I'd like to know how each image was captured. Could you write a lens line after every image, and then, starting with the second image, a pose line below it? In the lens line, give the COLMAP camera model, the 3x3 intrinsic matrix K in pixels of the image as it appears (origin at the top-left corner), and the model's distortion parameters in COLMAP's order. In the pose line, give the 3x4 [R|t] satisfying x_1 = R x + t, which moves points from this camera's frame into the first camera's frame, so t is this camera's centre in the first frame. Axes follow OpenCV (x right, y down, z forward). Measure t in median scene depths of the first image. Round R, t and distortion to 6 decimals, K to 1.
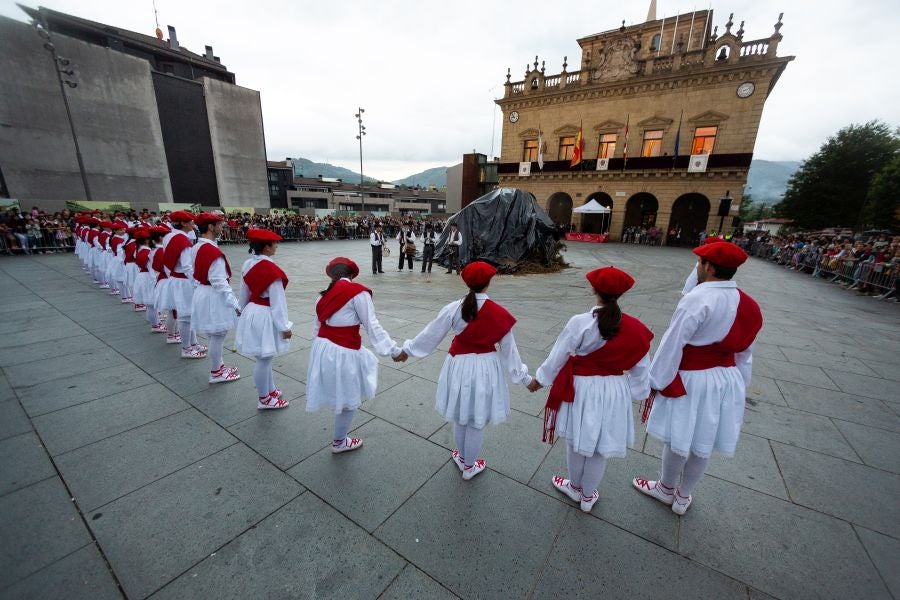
lens RADIAL K [[347.1, 0, 458.0], [0, 347.1, 301.9], [0, 0, 1]] dist [0.003833, -0.001338]
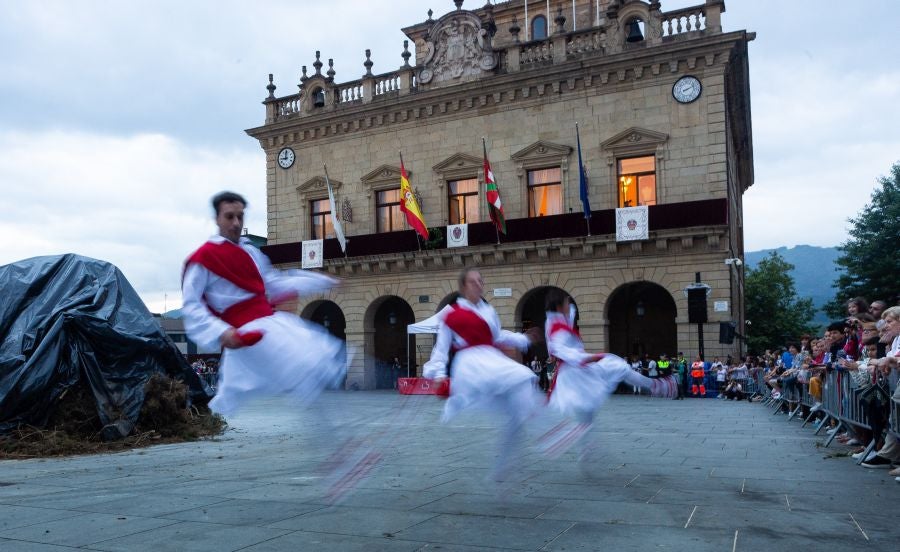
lens RADIAL K [[709.6, 0, 367.1], [0, 709.6, 338.3], [0, 0, 1]] dist [-0.024386, 0.005333]
pose [[0.994729, -0.049003, 0.090072, 0.194187], [0.072110, 0.958816, -0.274720, 0.001920], [-0.072901, 0.279767, 0.957296, 0.106250]]
